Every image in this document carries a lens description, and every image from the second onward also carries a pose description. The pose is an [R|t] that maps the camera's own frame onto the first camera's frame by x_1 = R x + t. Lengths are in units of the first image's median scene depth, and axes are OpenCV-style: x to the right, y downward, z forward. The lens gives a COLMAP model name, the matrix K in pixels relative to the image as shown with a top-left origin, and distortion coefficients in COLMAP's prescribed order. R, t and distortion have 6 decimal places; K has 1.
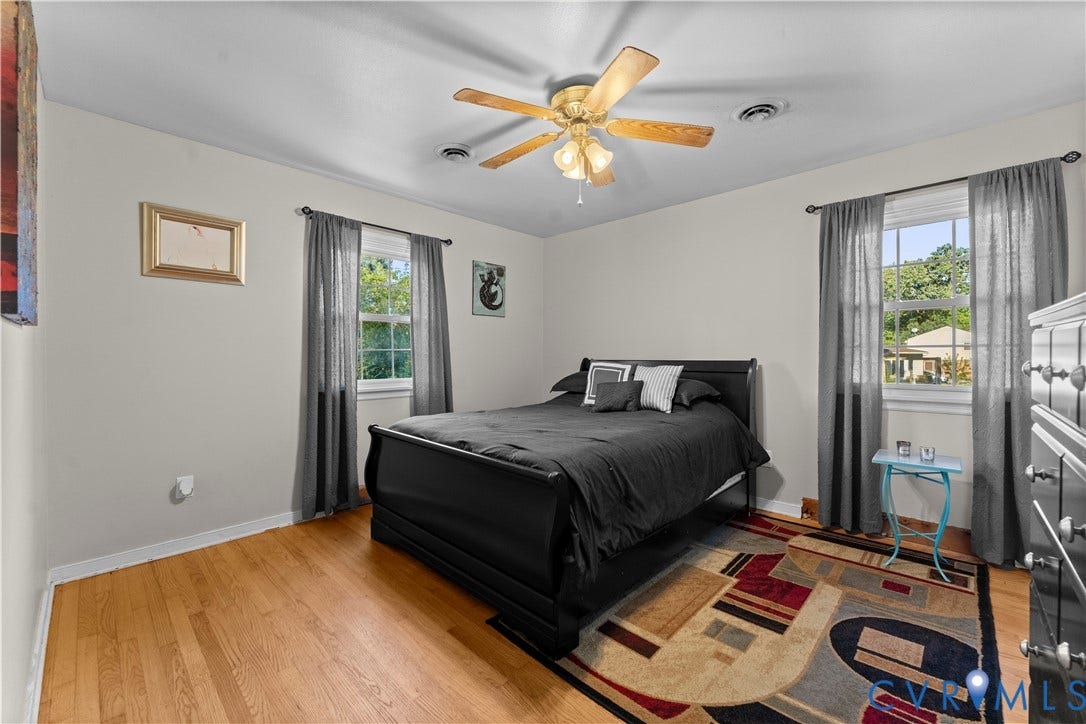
lens RADIAL K [[435.7, 0, 538.1], [0, 435.7, 356.8], [0, 0, 1]] dist [-0.000260, 0.000030]
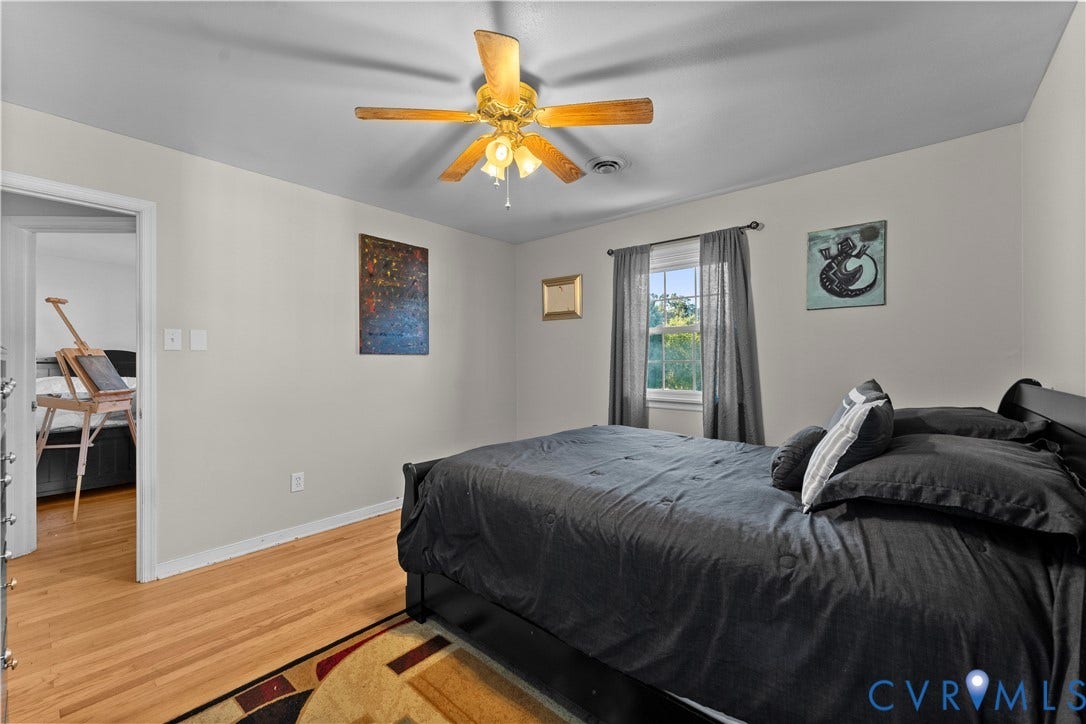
lens RADIAL K [[435.7, 0, 538.6], [0, 435.7, 359.8], [0, 0, 1]] dist [-0.000260, 0.000030]
pose [[0.046576, 0.000010, -0.998915, 0.588174], [-0.005243, 0.999986, -0.000235, -0.015537], [0.998901, 0.005248, 0.046576, 0.589194]]
